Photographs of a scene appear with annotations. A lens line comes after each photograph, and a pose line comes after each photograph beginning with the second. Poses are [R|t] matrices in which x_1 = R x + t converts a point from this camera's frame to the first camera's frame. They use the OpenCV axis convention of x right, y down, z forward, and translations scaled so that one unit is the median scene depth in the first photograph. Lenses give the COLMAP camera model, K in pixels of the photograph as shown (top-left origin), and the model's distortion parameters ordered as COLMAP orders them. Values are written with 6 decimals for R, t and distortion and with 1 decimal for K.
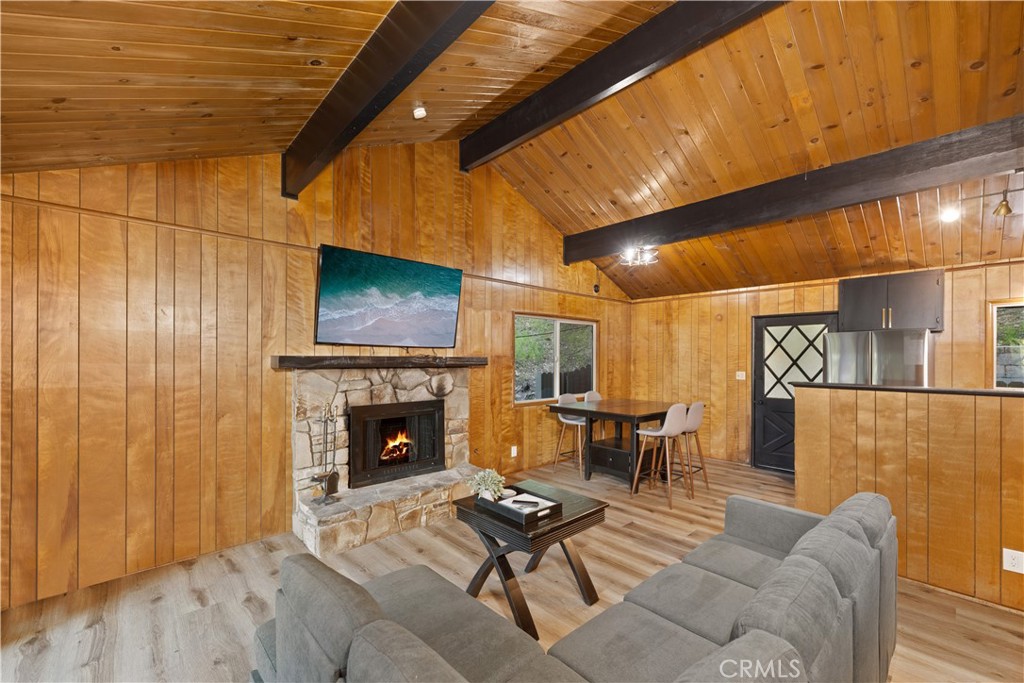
lens RADIAL K [[416.9, 0, 506.1], [0, 416.9, 358.5], [0, 0, 1]] dist [-0.002536, -0.000214]
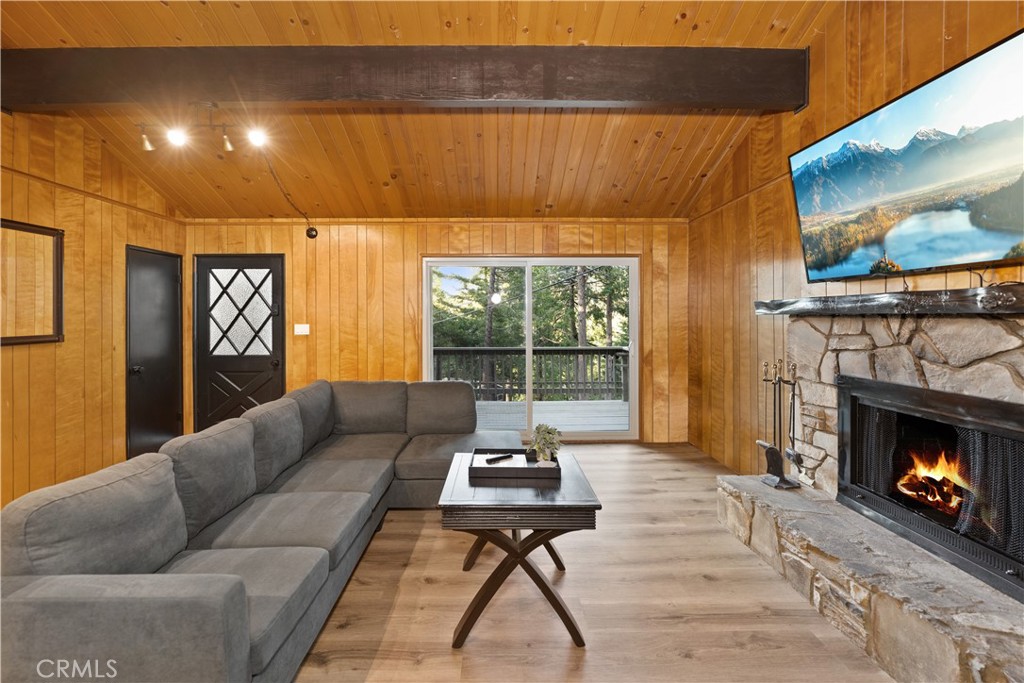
lens RADIAL K [[414.6, 0, 500.0], [0, 414.6, 318.0], [0, 0, 1]] dist [-0.000073, 0.000021]
pose [[-0.669324, -0.000565, -0.742970, 0.388322], [0.000075, 1.000000, -0.000828, 0.022670], [0.742971, -0.000610, -0.669324, 0.871072]]
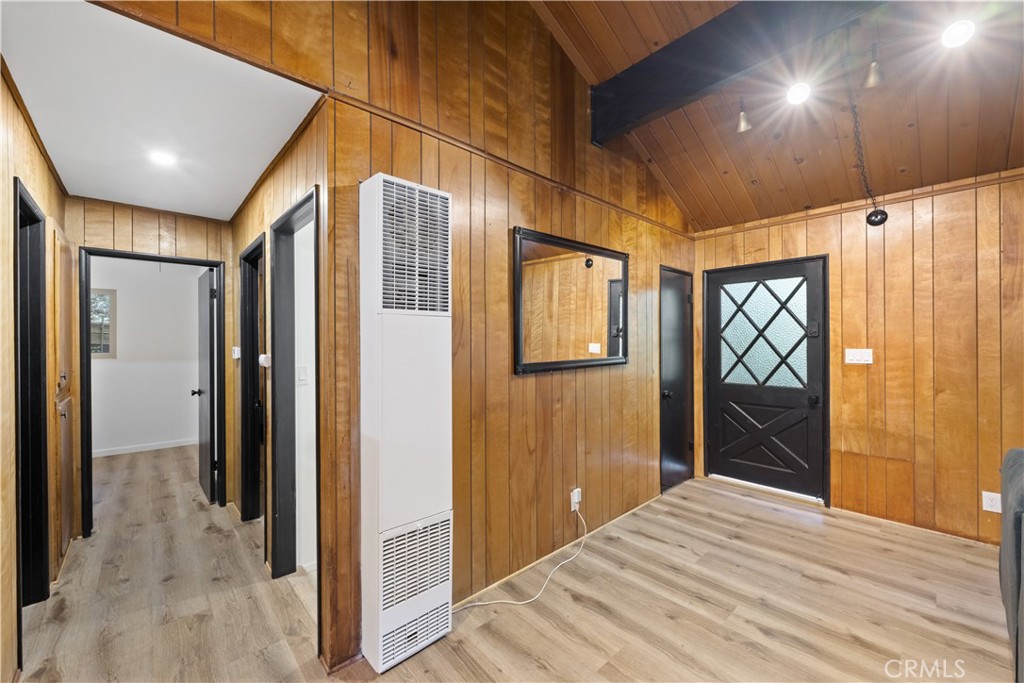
lens RADIAL K [[406.8, 0, 512.1], [0, 406.8, 342.5], [0, 0, 1]] dist [0.009705, 0.000076]
pose [[-0.999999, 0.000981, -0.000976, 0.566818], [0.000979, 0.999998, 0.001859, 0.024049], [0.000978, 0.001858, -0.999998, 0.543117]]
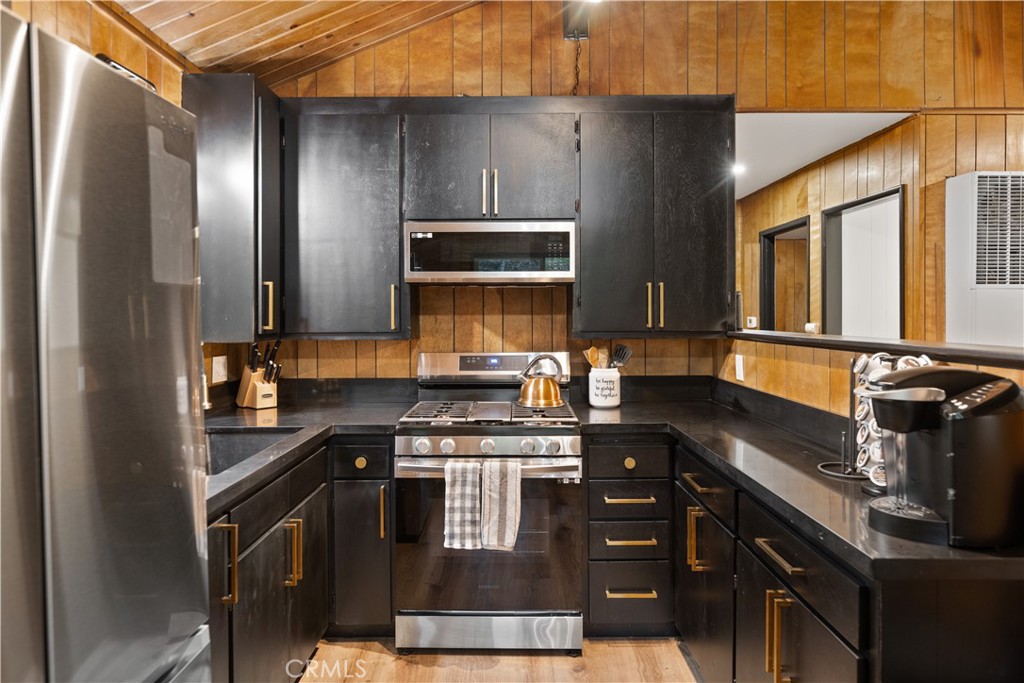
lens RADIAL K [[608.3, 0, 500.4], [0, 608.3, 313.4], [0, 0, 1]] dist [-0.002336, 0.000247]
pose [[-0.731115, -0.003531, 0.682246, 0.613082], [-0.002532, 0.999994, 0.002463, 0.024518], [-0.682250, 0.000073, -0.731119, 1.008935]]
